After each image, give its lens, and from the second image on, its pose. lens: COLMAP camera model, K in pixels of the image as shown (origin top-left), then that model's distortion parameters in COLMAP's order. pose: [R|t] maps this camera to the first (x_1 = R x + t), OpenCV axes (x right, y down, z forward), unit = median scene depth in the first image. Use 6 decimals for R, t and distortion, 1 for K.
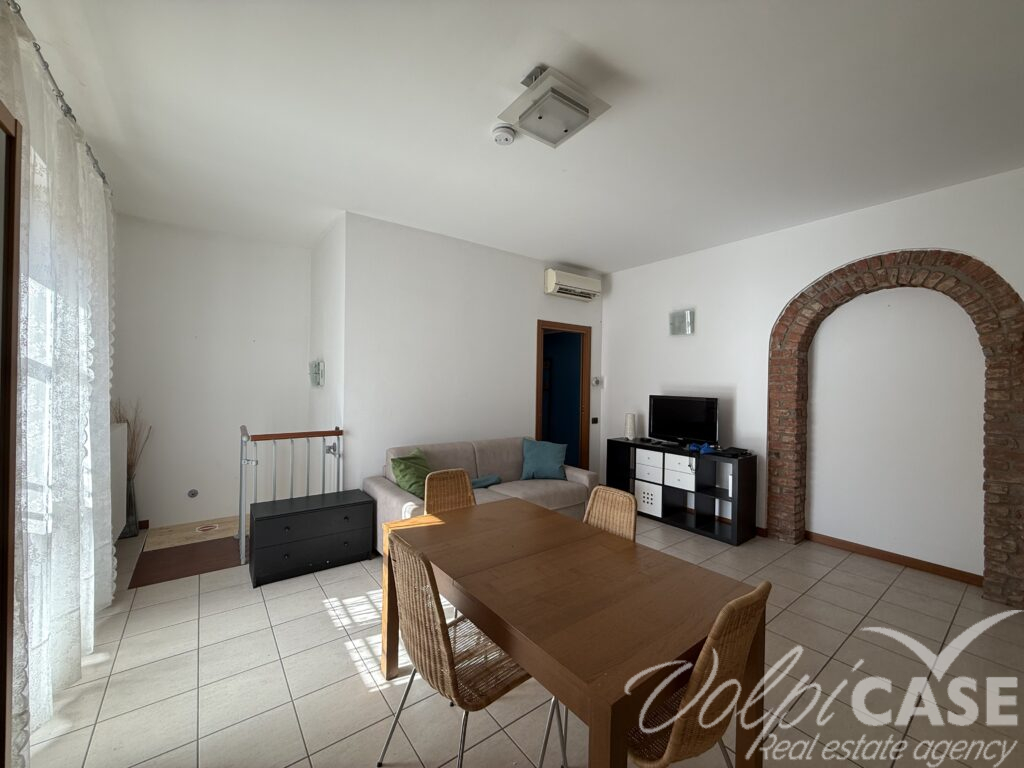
lens RADIAL K [[407.3, 0, 510.6], [0, 407.3, 385.6], [0, 0, 1]] dist [-0.002309, -0.000214]
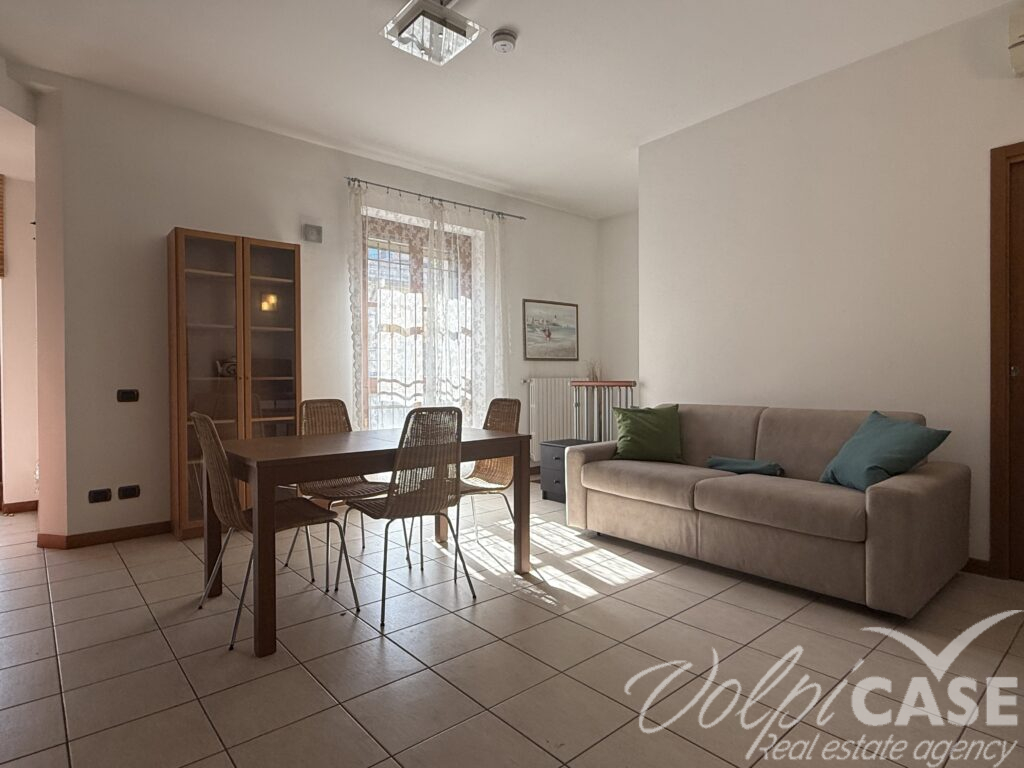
lens RADIAL K [[562.5, 0, 511.8], [0, 562.5, 380.9], [0, 0, 1]] dist [-0.005682, 0.004404]
pose [[0.075520, -0.009468, -0.997099, 0.800203], [0.000446, 0.999955, -0.009461, 0.113654], [0.997144, 0.000270, 0.075521, 0.572109]]
